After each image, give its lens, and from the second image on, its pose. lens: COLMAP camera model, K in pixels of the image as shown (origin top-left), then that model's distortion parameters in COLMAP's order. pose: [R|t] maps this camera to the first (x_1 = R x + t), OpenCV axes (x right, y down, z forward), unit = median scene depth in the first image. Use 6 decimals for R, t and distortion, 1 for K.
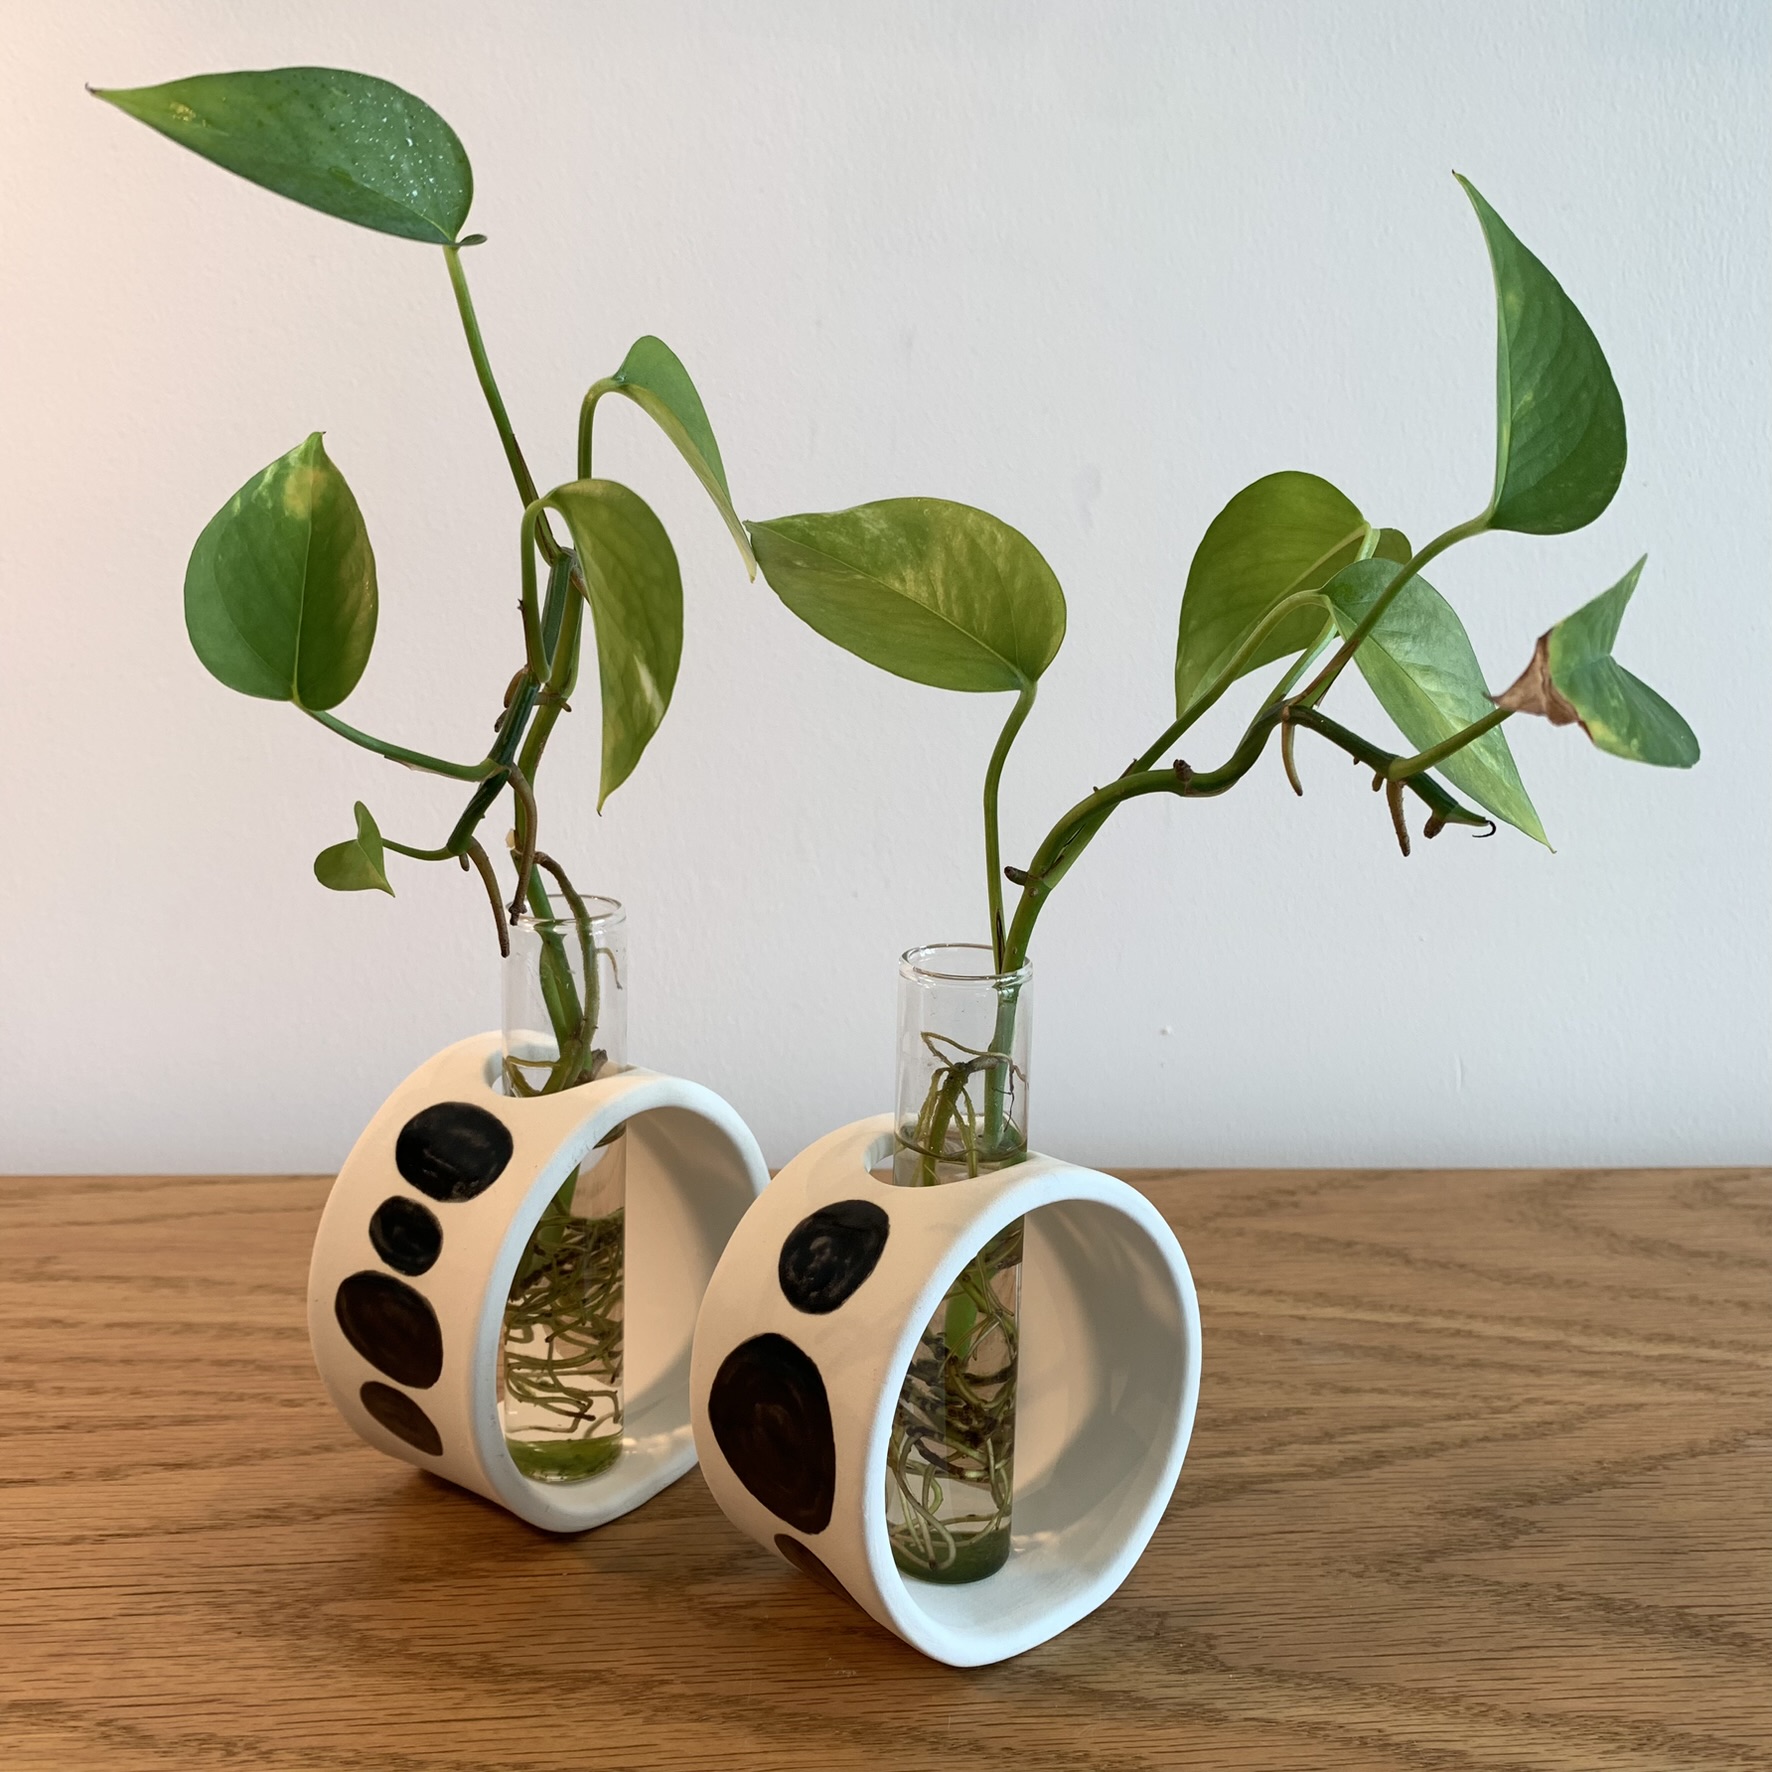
lens RADIAL K [[1887.7, 0, 886.0], [0, 1887.7, 886.0], [0, 0, 1]] dist [-0.034099, 0.047999]
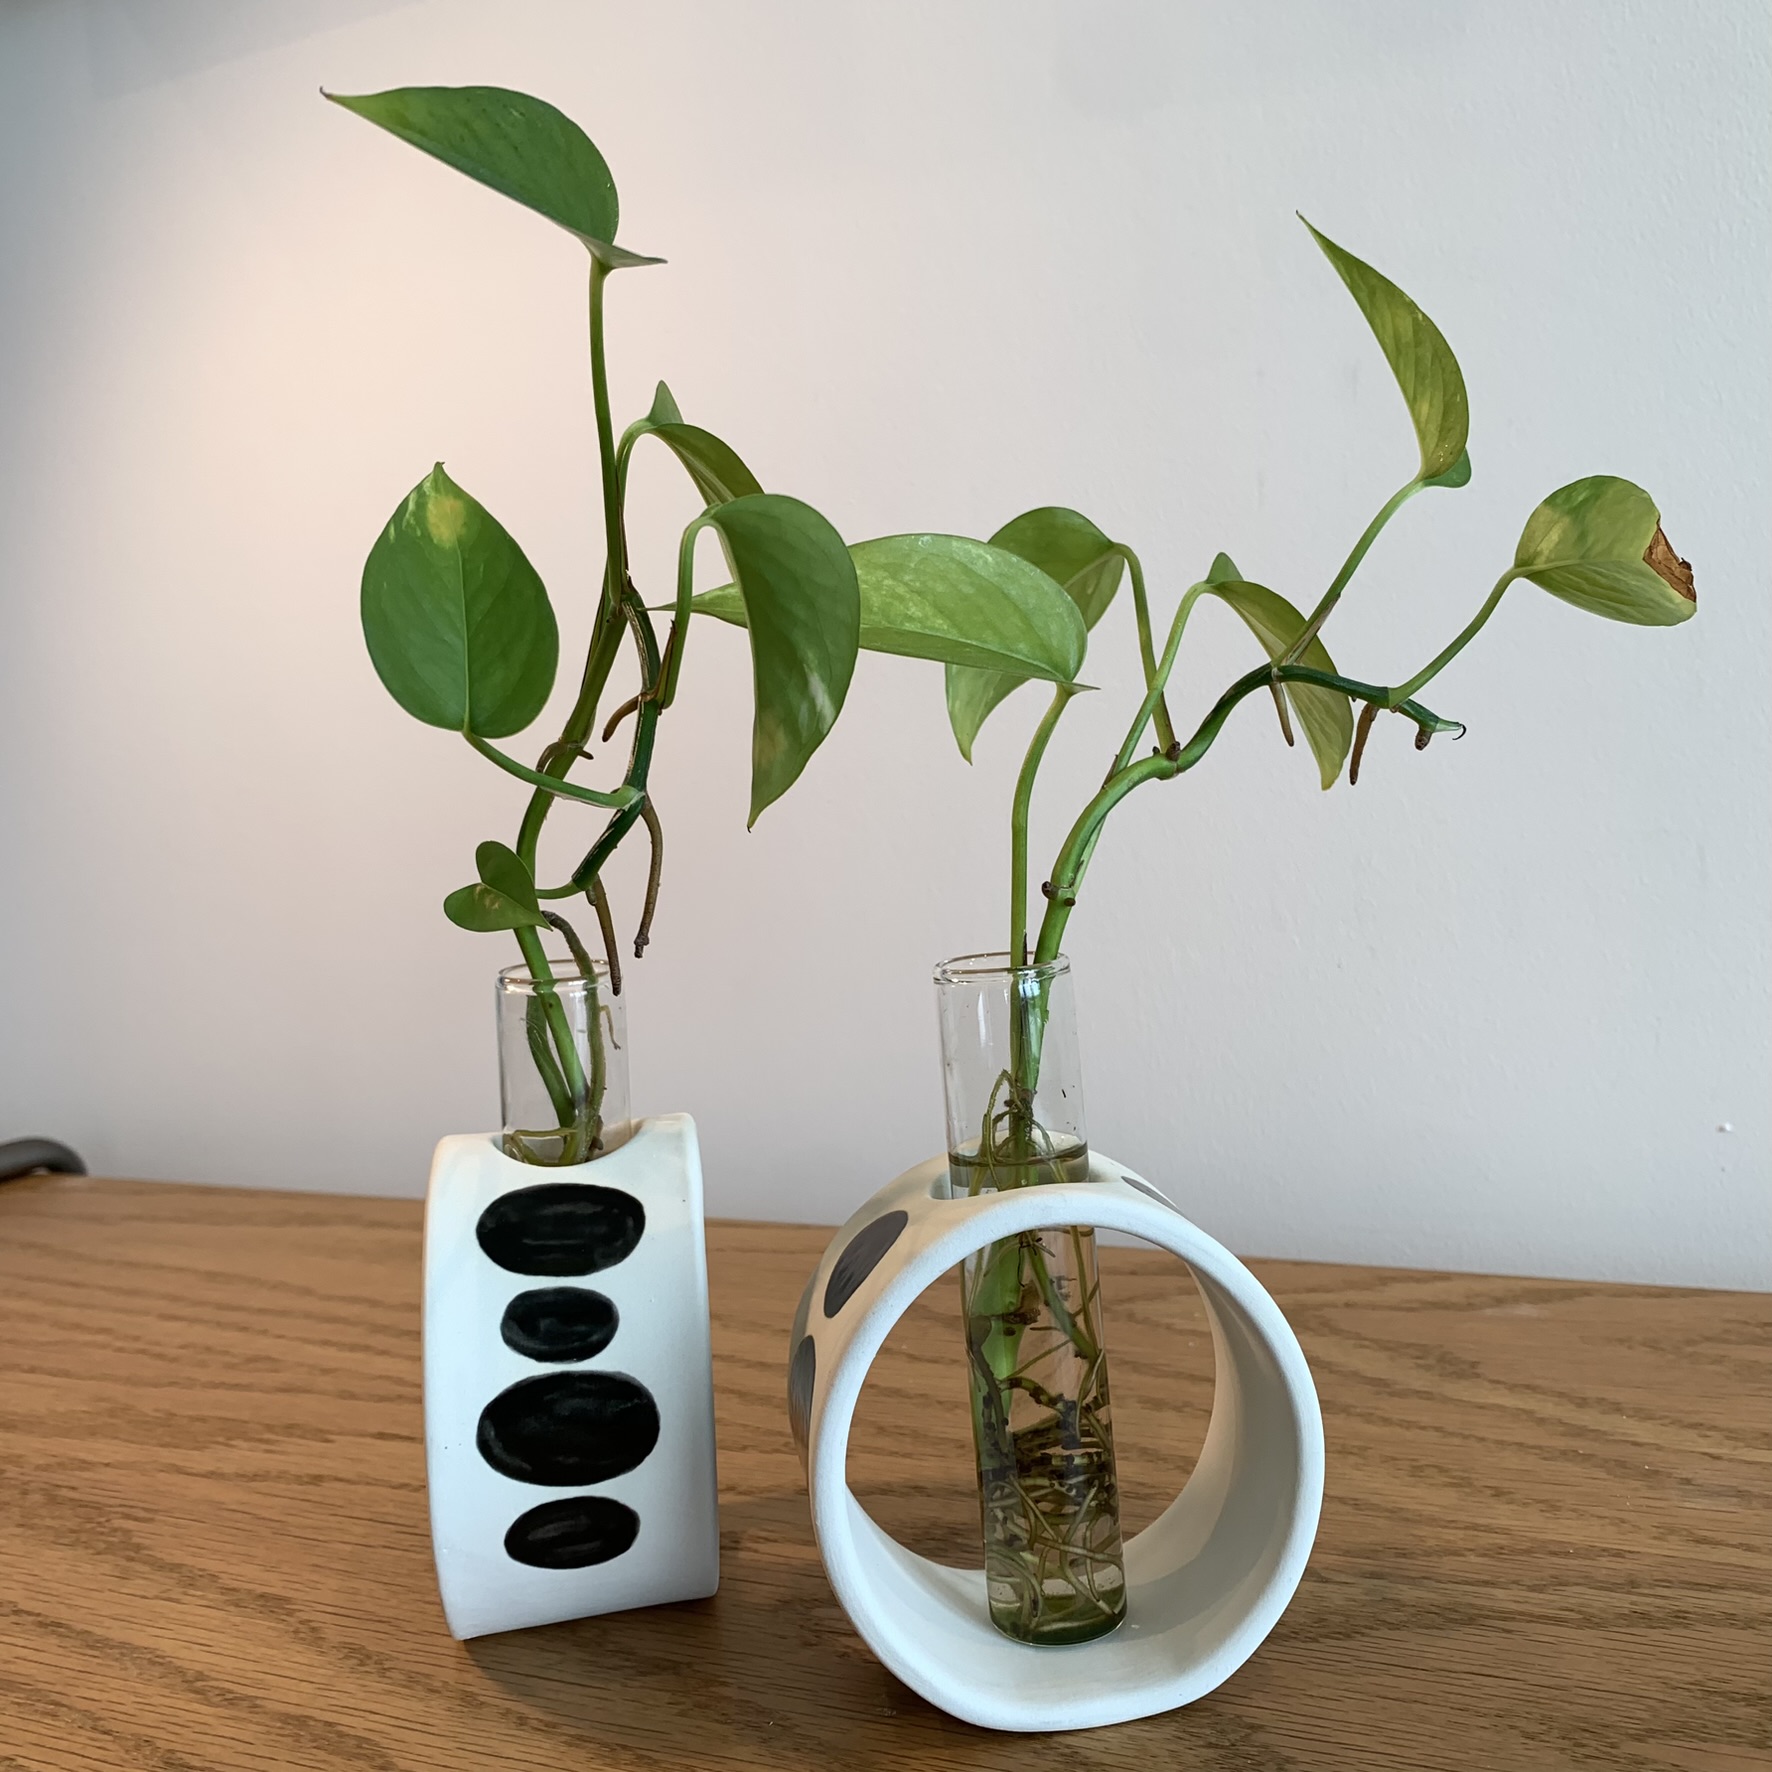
lens RADIAL K [[1888.8, 0, 903.2], [0, 1888.8, 879.0], [0, 0, 1]] dist [-0.035420, 0.050784]
pose [[0.856920, -0.033033, -0.514390, 0.447194], [-0.013489, 0.996166, -0.086443, 0.072801], [0.515273, 0.081013, 0.853188, 0.141668]]
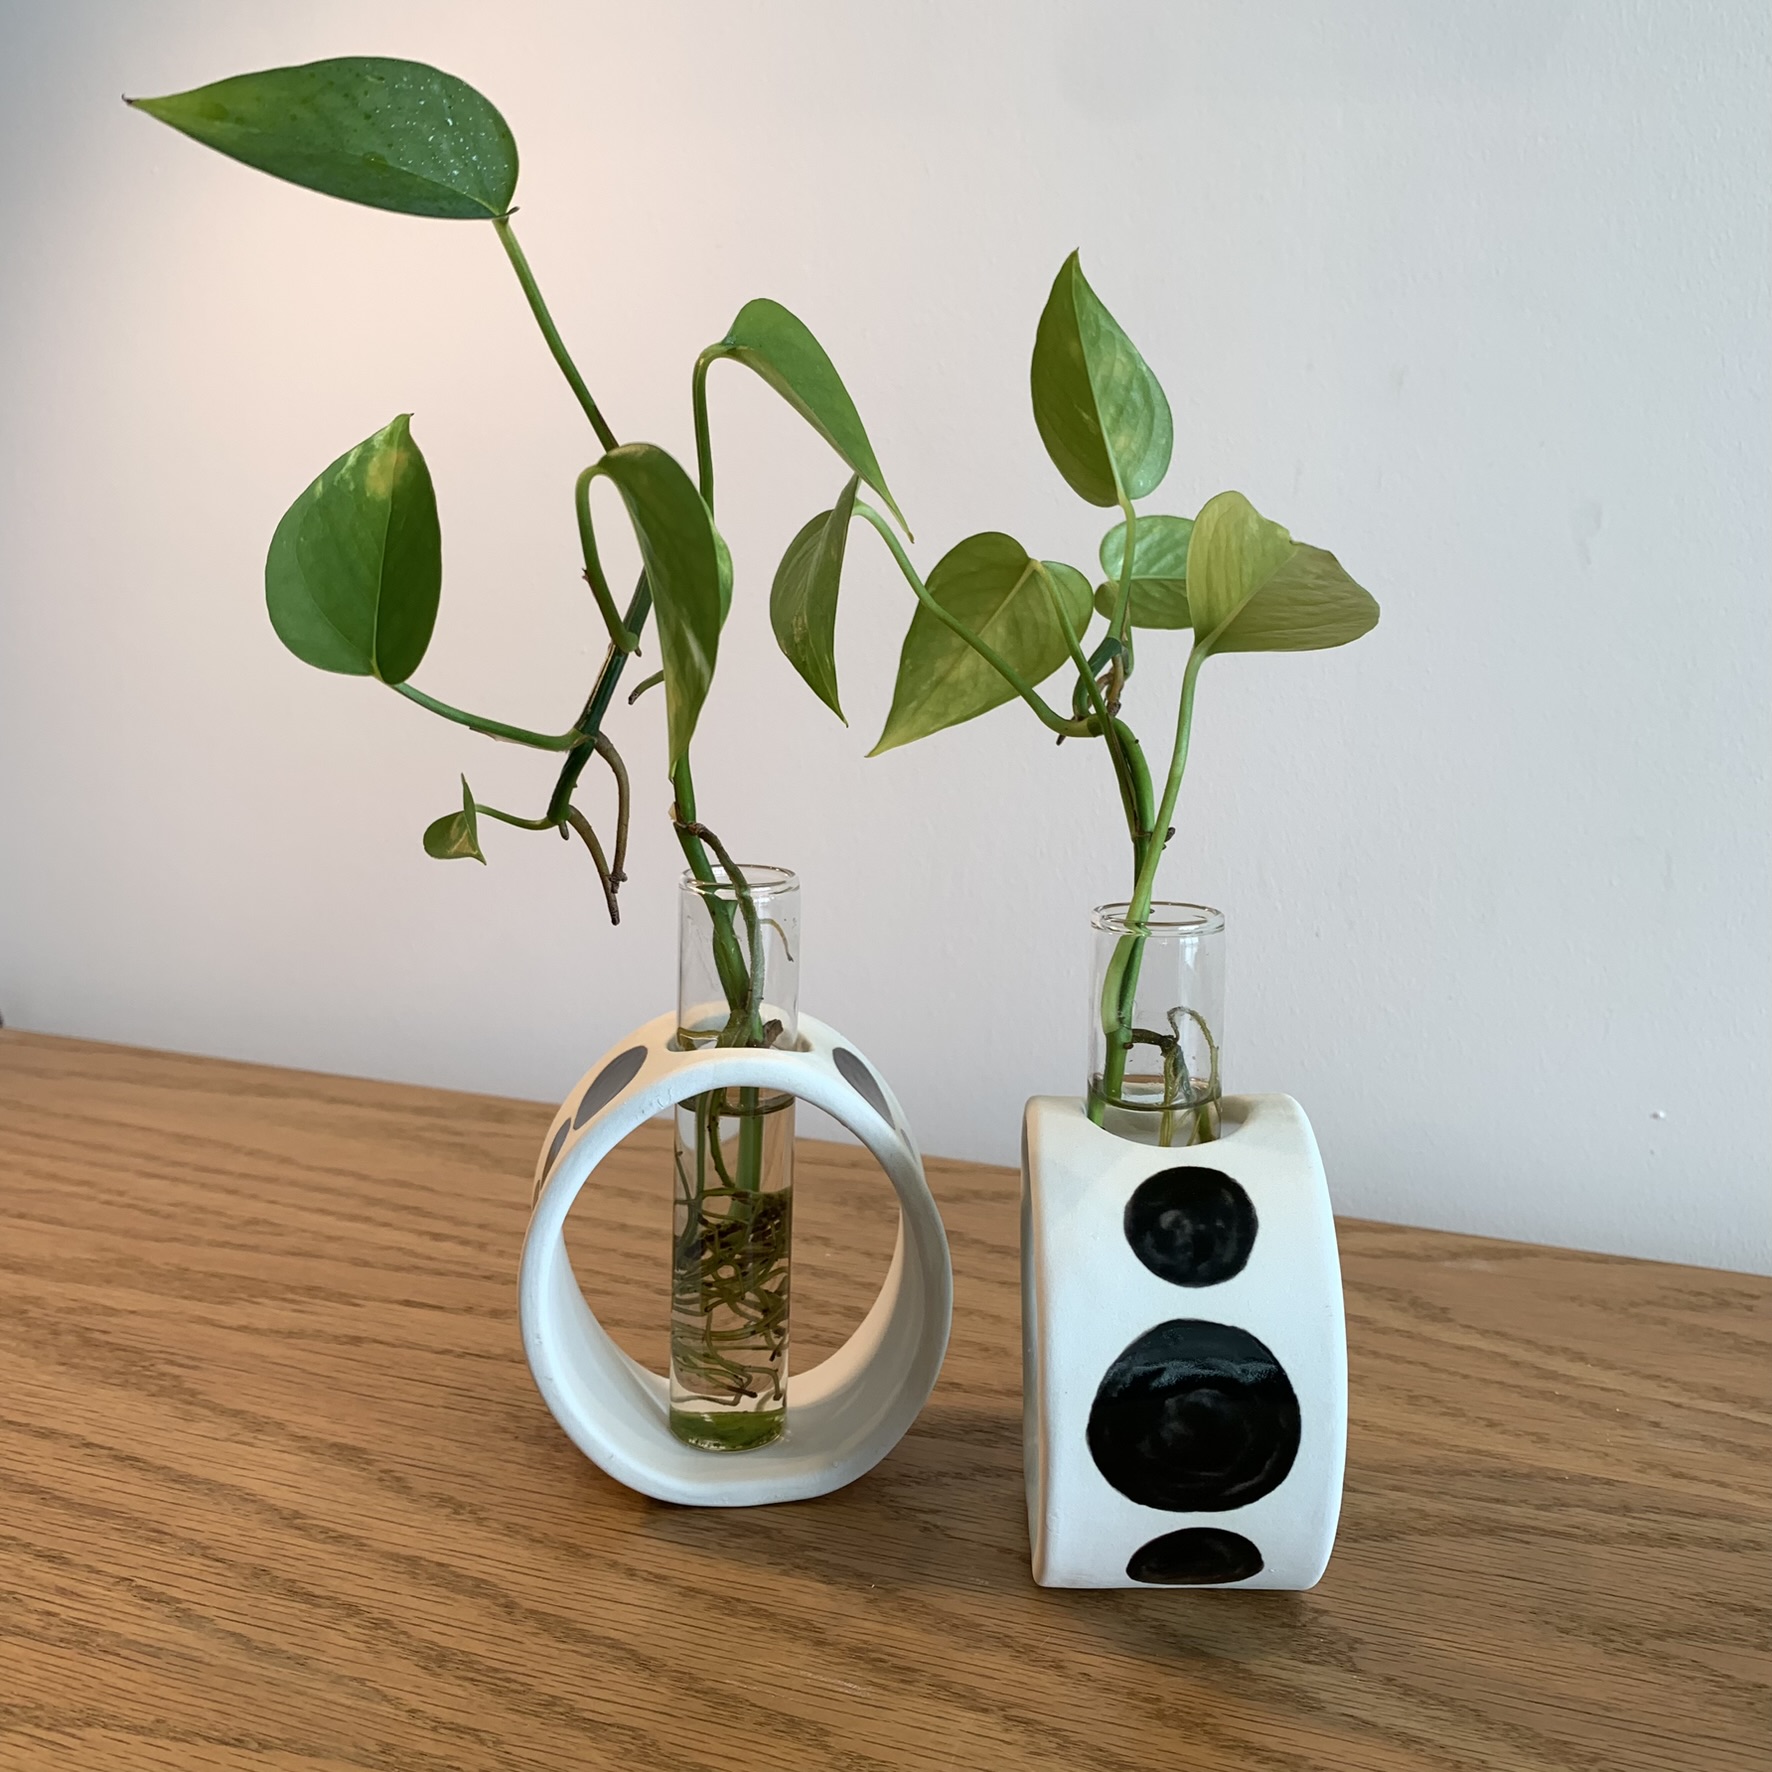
lens RADIAL K [[1887.7, 0, 886.0], [0, 1887.7, 886.0], [0, 0, 1]] dist [-0.034099, 0.047999]
pose [[0.902747, 0.070480, -0.424359, 0.314738], [-0.102821, 0.993245, -0.053770, 0.090151], [0.417703, 0.092174, 0.903896, 0.005112]]
